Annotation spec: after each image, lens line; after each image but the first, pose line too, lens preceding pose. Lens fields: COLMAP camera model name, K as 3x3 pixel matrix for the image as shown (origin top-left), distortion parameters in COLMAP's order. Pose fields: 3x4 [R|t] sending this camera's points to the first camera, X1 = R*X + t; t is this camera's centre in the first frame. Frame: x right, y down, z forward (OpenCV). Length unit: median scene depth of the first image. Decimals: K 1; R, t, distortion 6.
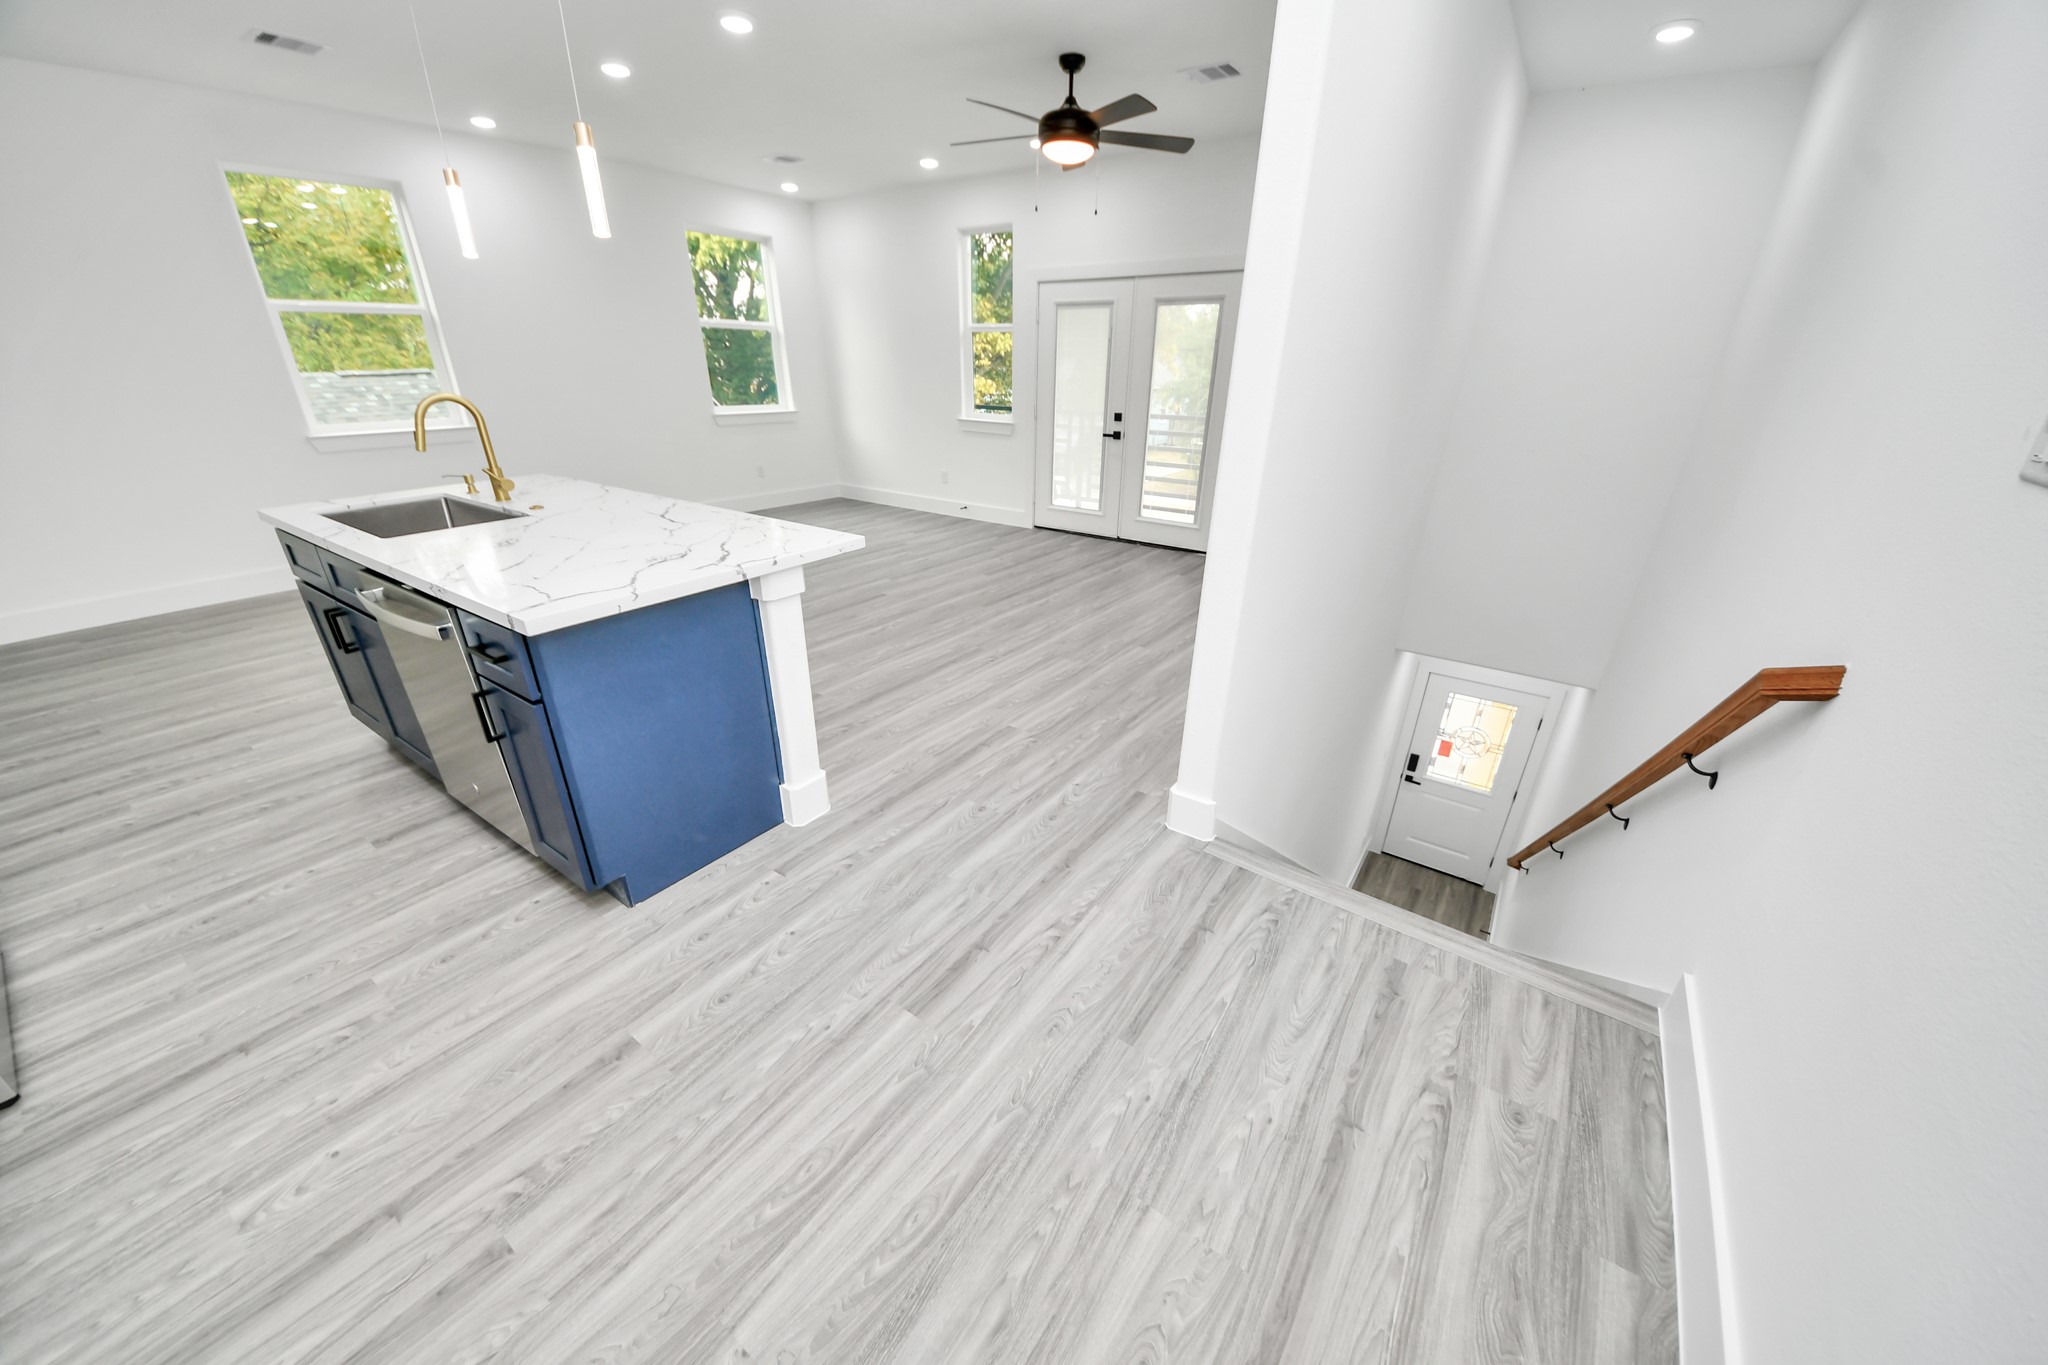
lens RADIAL K [[732.2, 0, 1007.6], [0, 732.2, 680.0], [0, 0, 1]] dist [0.043499, -0.022584]
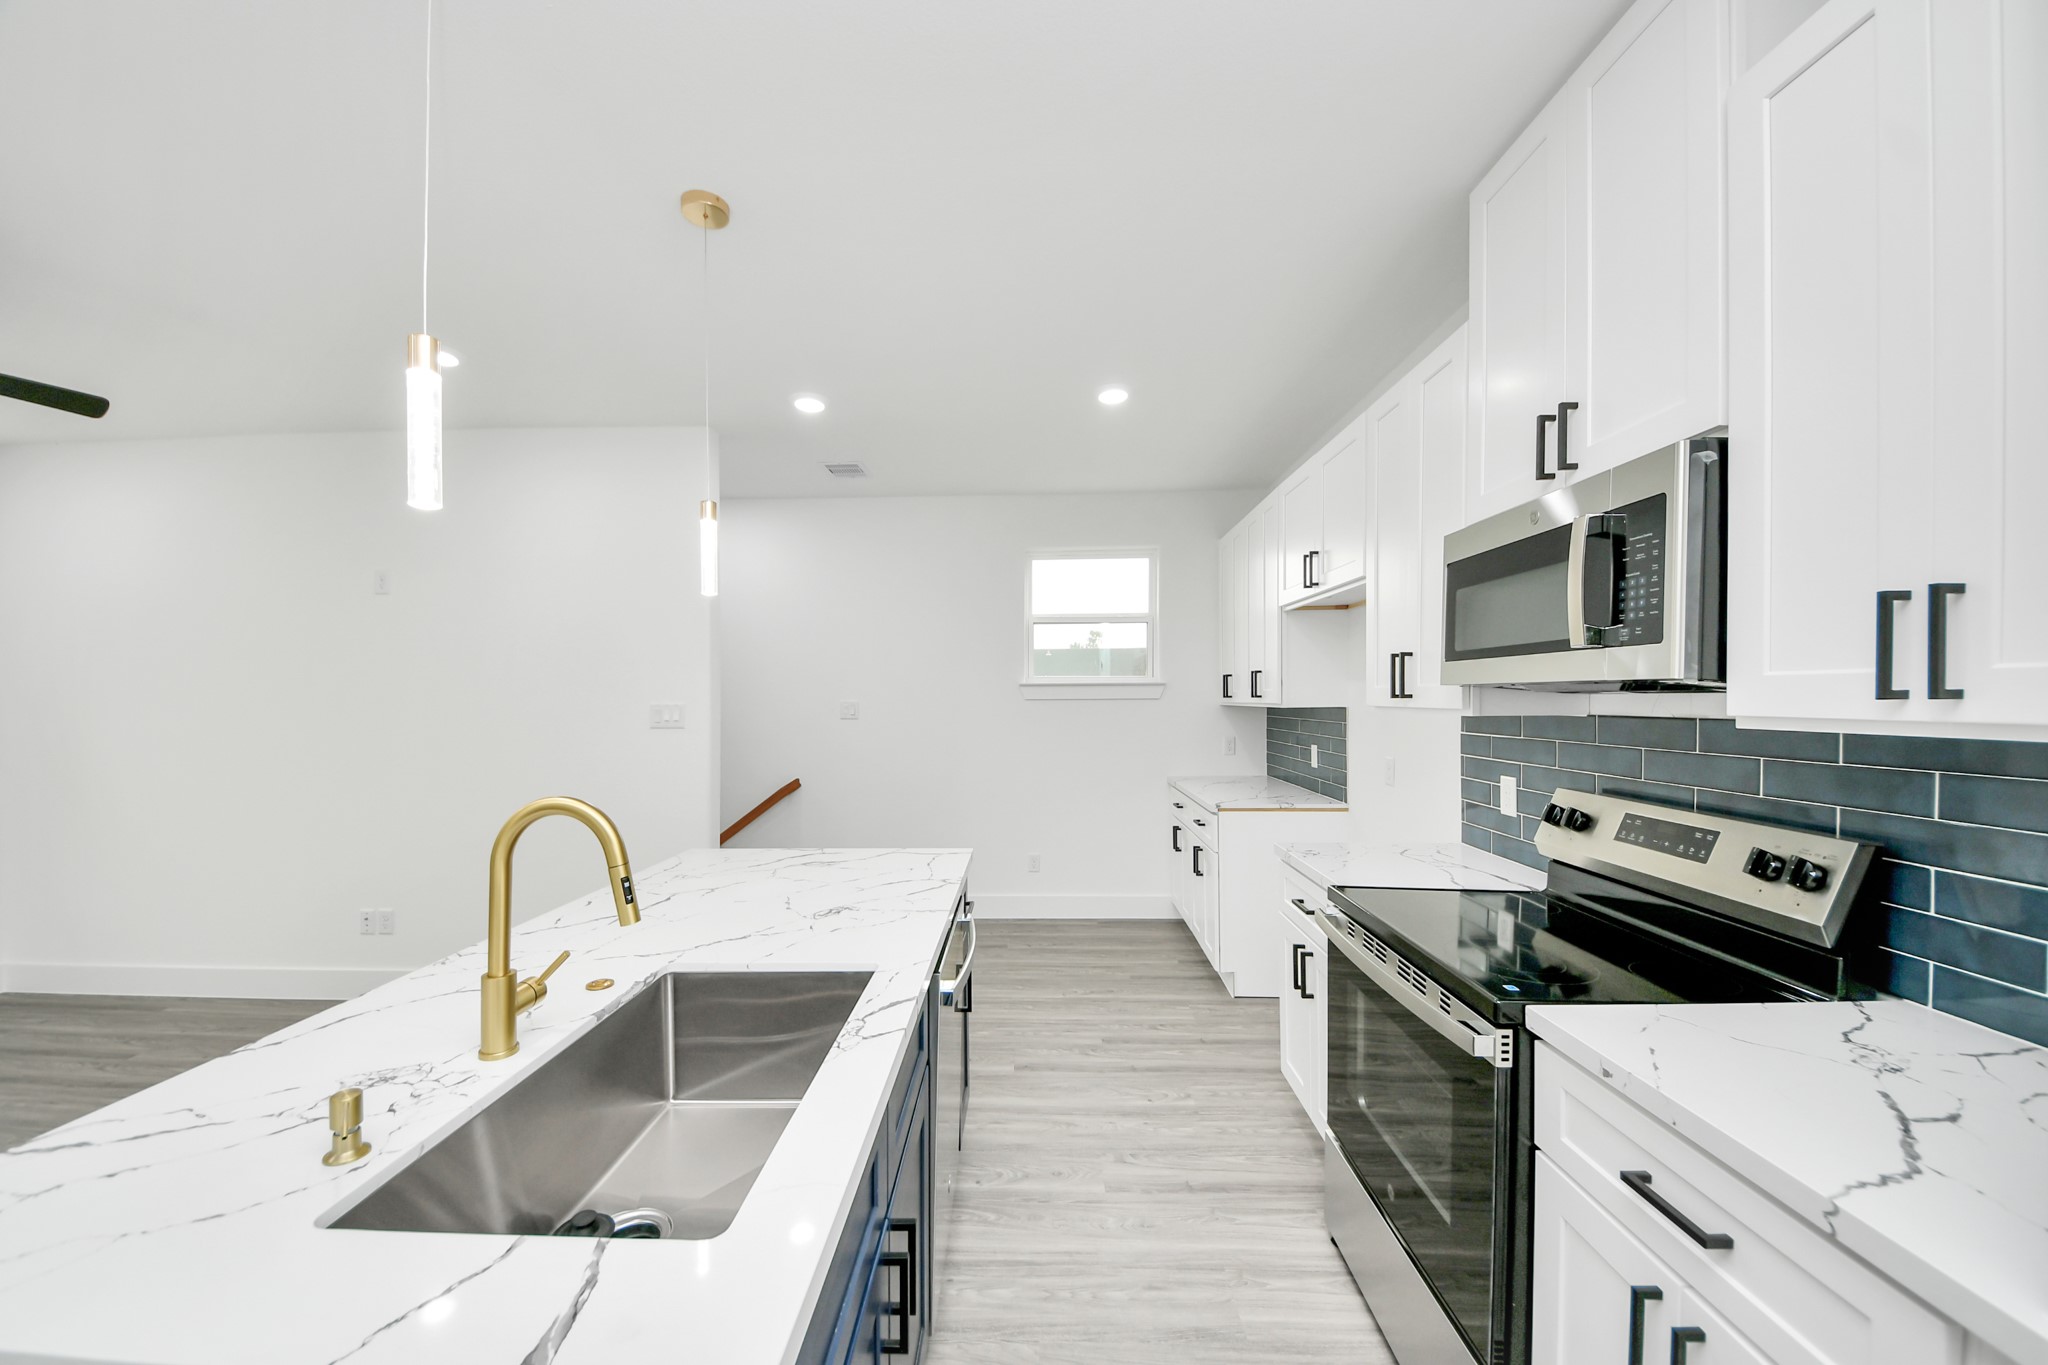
lens RADIAL K [[747.3, 0, 1028.2], [0, 747.3, 705.2], [0, 0, 1]] dist [0.012240, -0.009065]
pose [[-0.575075, -0.009435, 0.818046, -1.260198], [0.329743, 0.912440, 0.242329, -0.444937], [-0.748704, 0.409102, -0.521610, 1.012339]]
